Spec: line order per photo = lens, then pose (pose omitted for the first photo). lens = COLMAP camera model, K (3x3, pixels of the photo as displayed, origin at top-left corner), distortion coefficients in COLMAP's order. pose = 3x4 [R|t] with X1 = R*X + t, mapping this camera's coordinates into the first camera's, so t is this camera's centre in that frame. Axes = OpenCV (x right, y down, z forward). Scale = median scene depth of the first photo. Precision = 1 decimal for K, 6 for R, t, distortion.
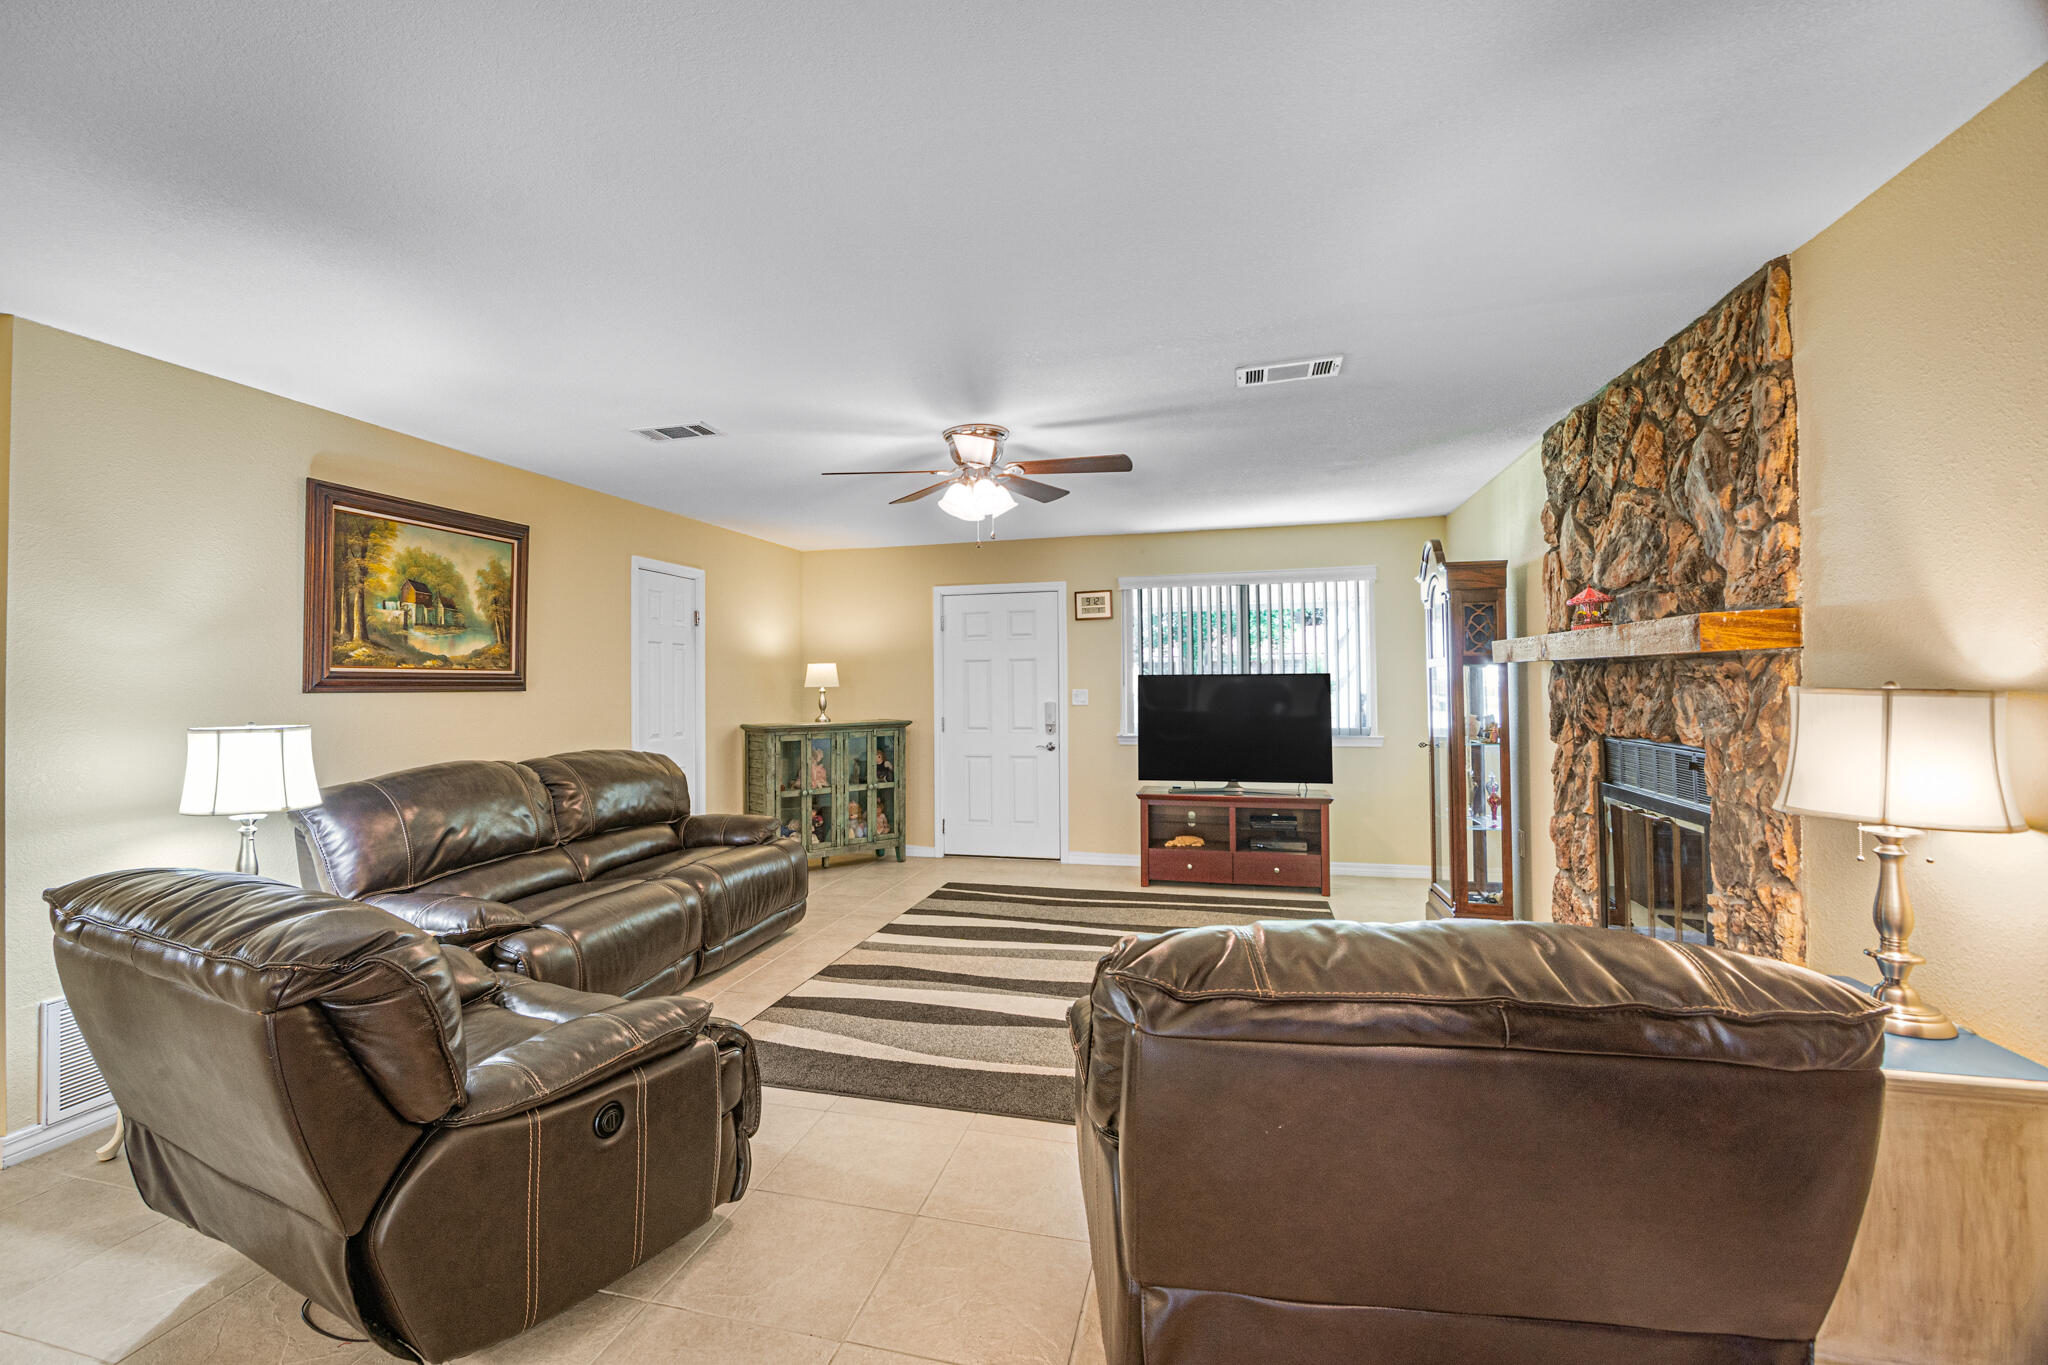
lens RADIAL K [[916.8, 0, 992.3], [0, 916.8, 663.8], [0, 0, 1]] dist [-0.015432, 0.000960]
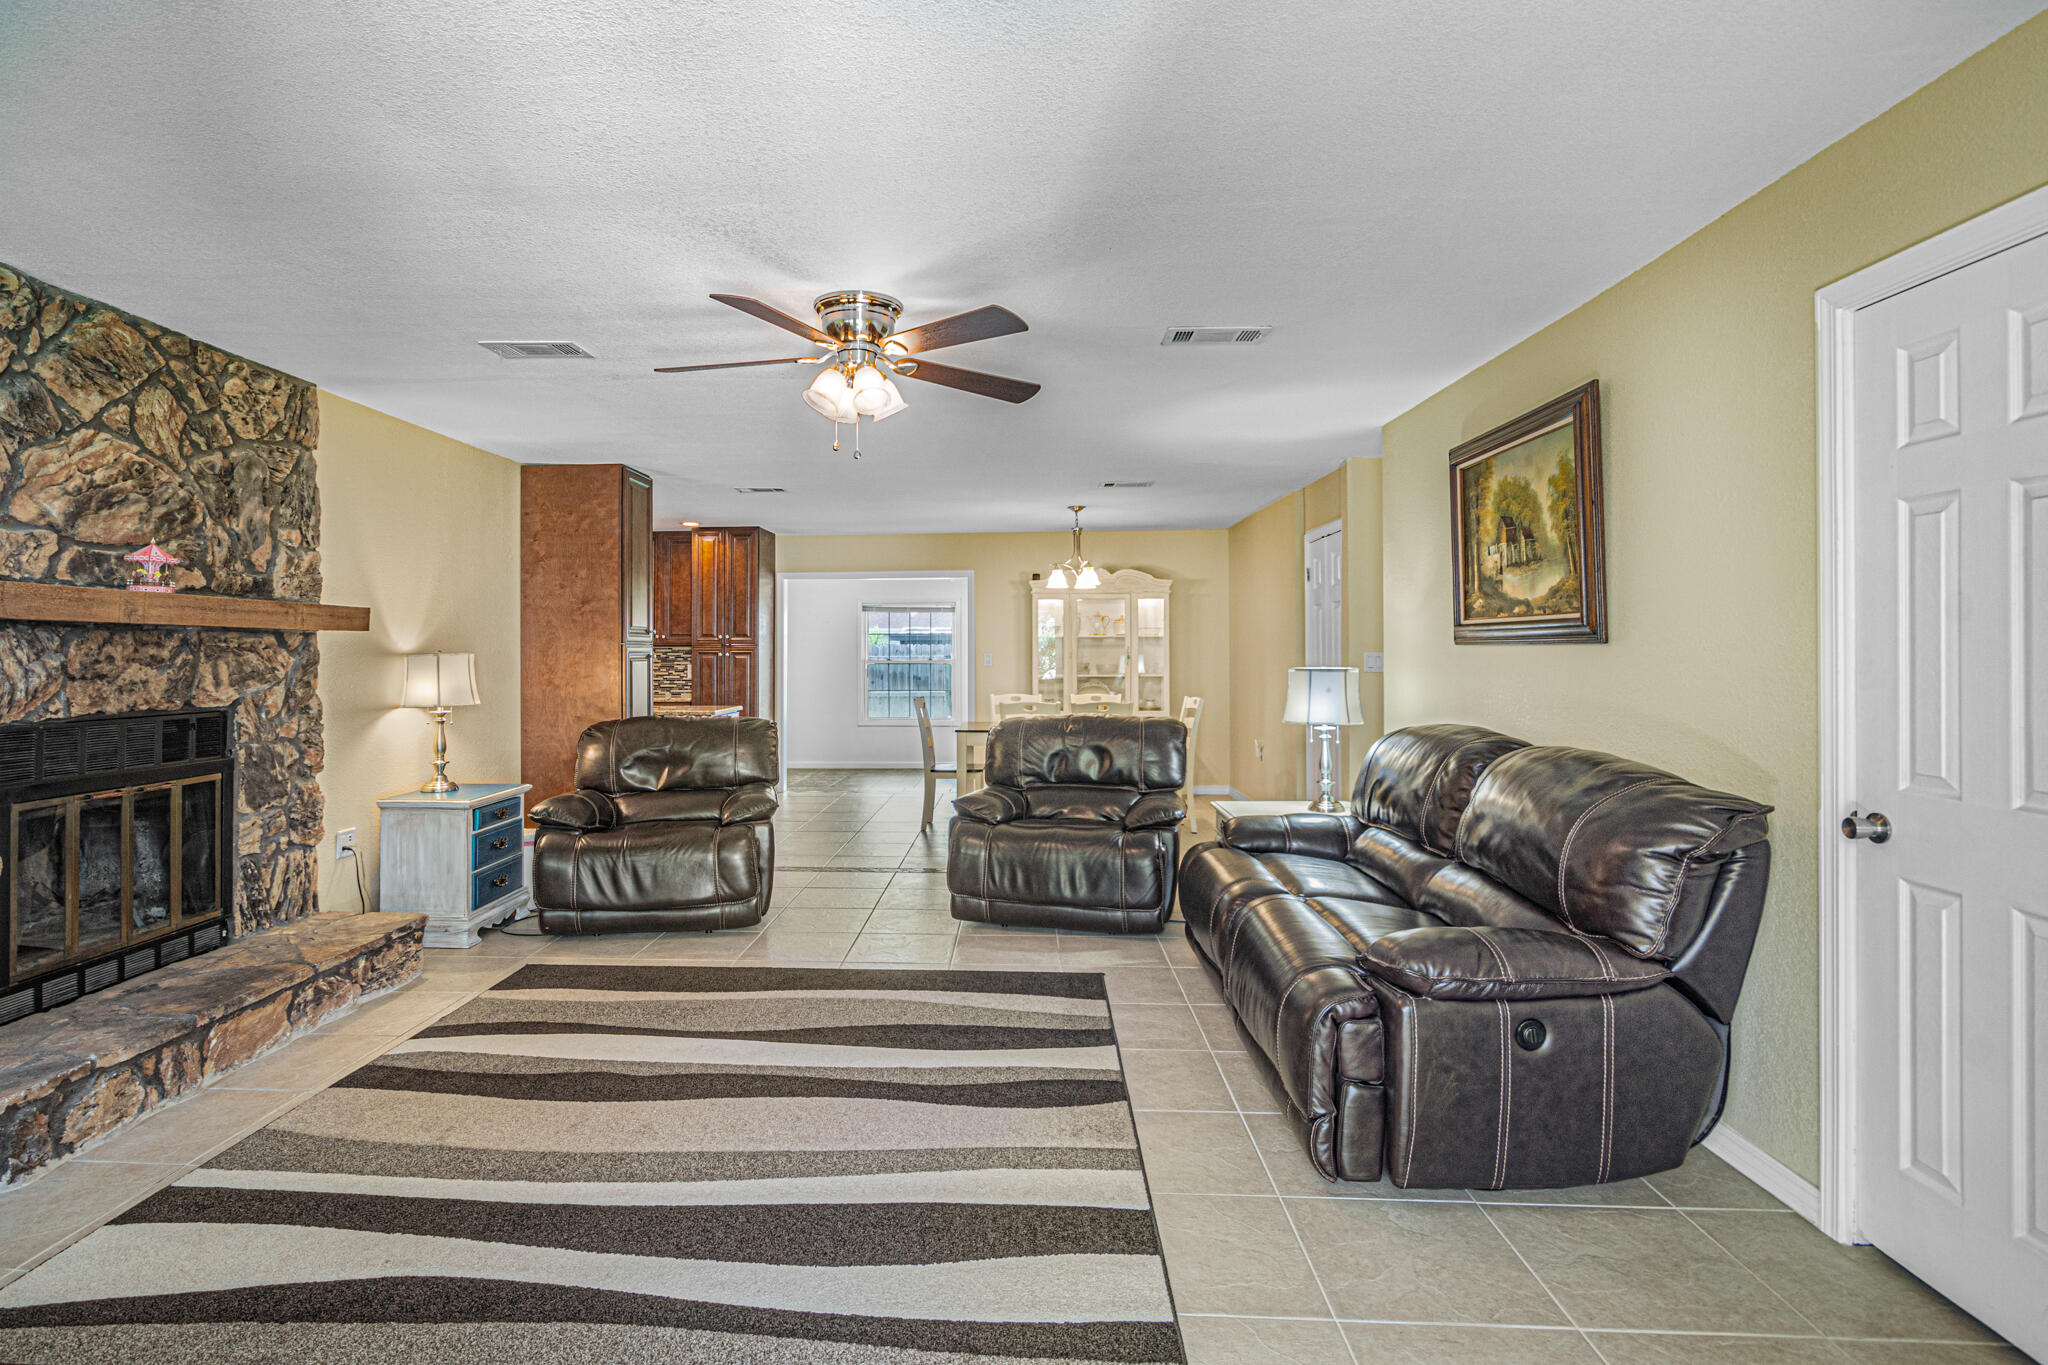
lens RADIAL K [[1036.8, 0, 942.6], [0, 1036.8, 641.6], [0, 0, 1]] dist [-0.012825, 0.000562]
pose [[-0.984046, 0.012029, -0.177505, 0.066467], [0.017462, 0.999425, -0.029080, 0.046360], [0.177053, -0.031716, -0.983690, 1.826197]]
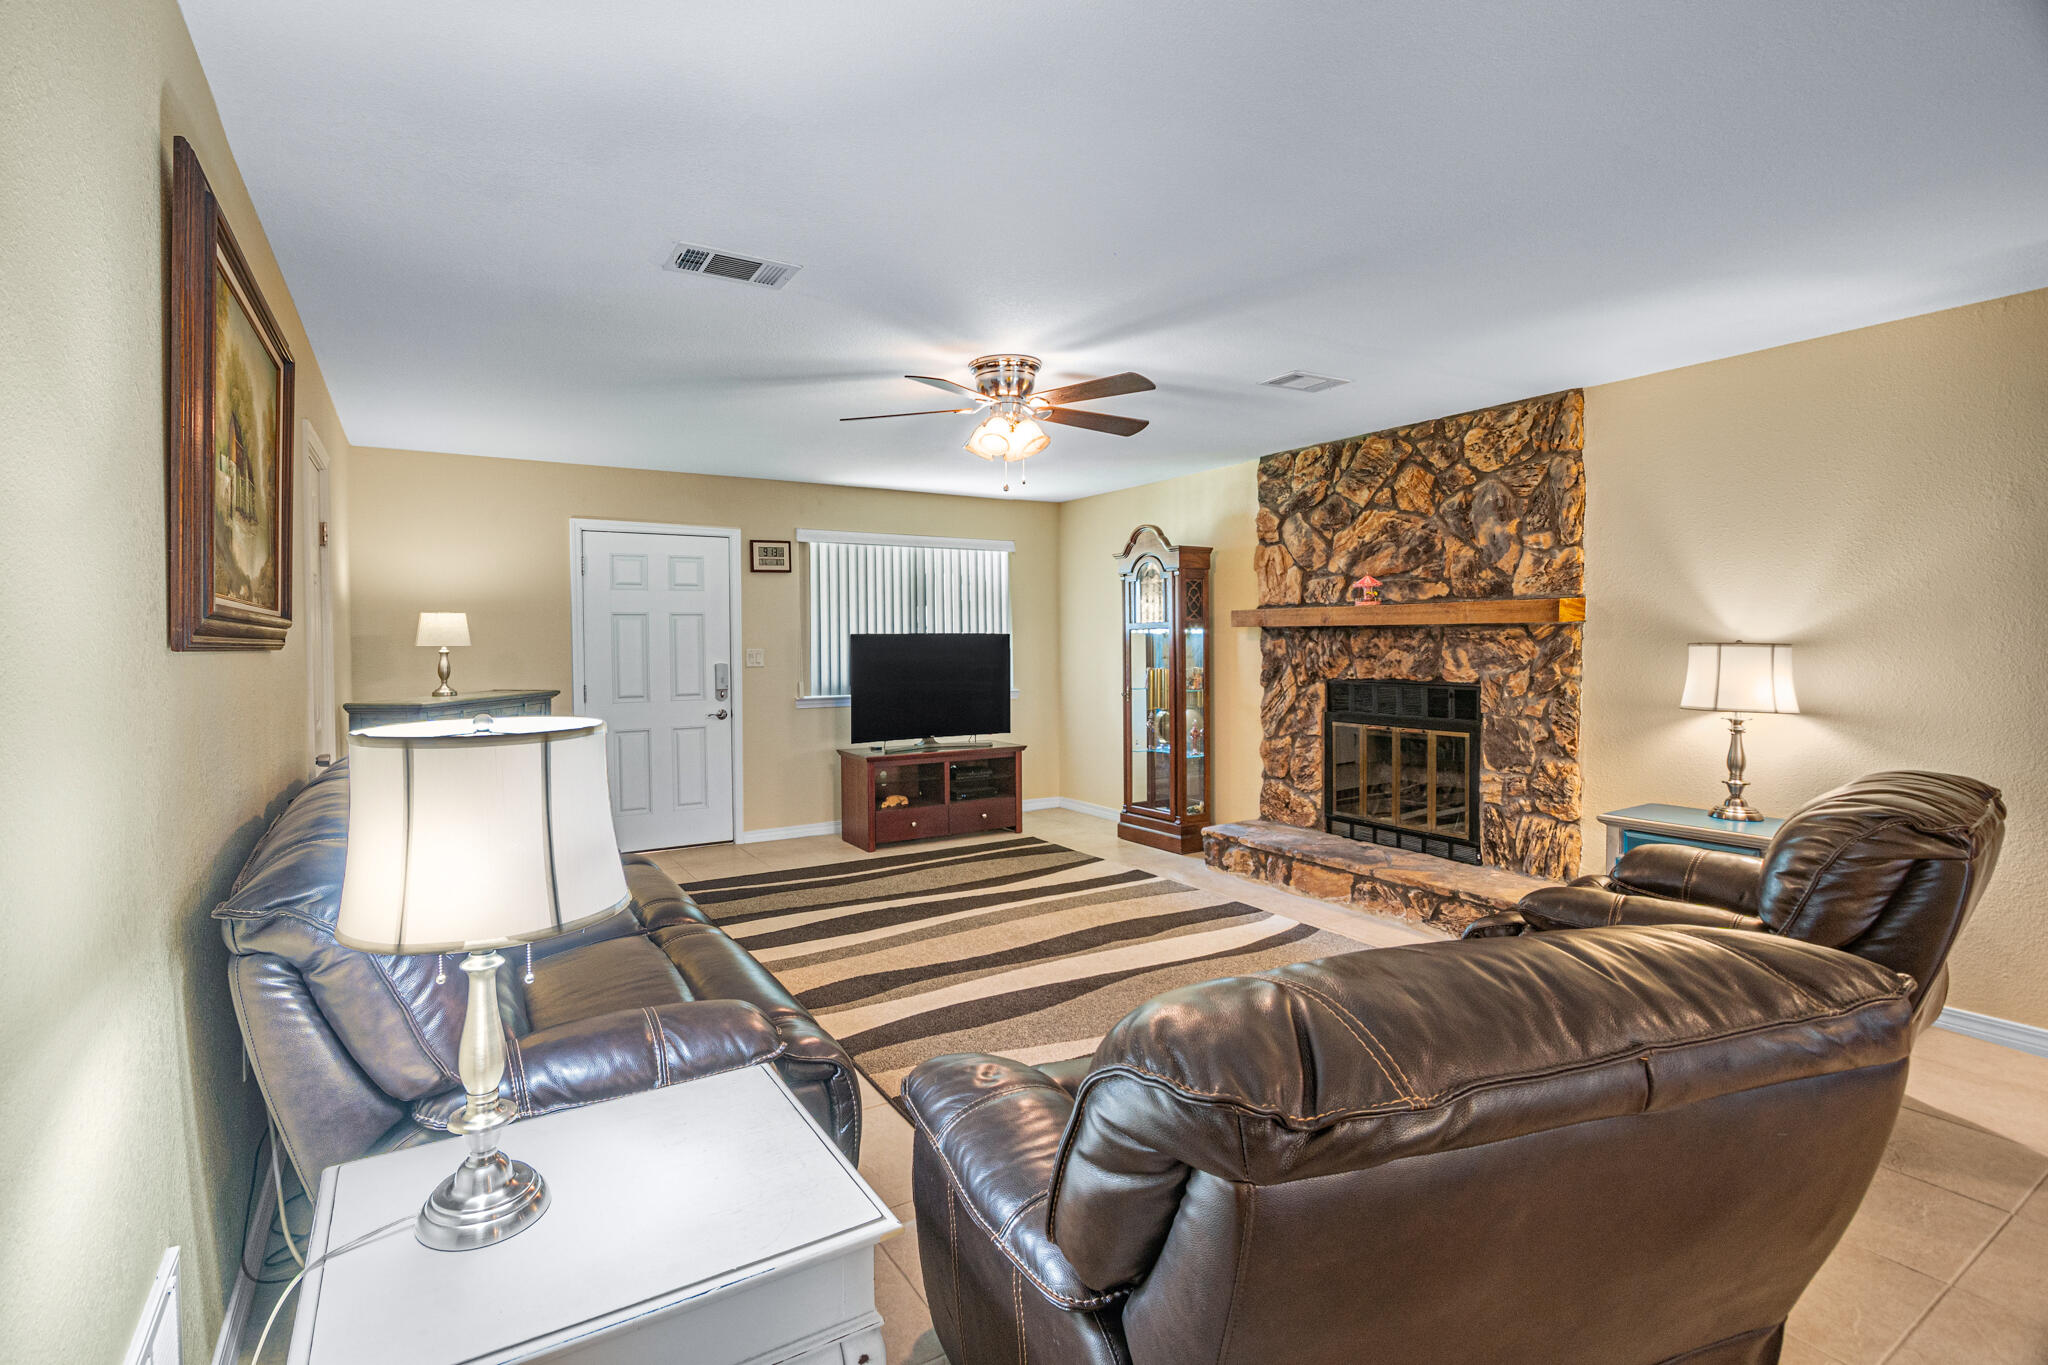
lens RADIAL K [[916.8, 0, 978.9], [0, 916.8, 658.1], [0, 0, 1]] dist [-0.015432, 0.000960]
pose [[0.692130, -0.007774, 0.721731, -0.692221], [-0.016430, 0.999513, 0.026522, 0.015682], [-0.721586, -0.030214, 0.691666, 0.381153]]
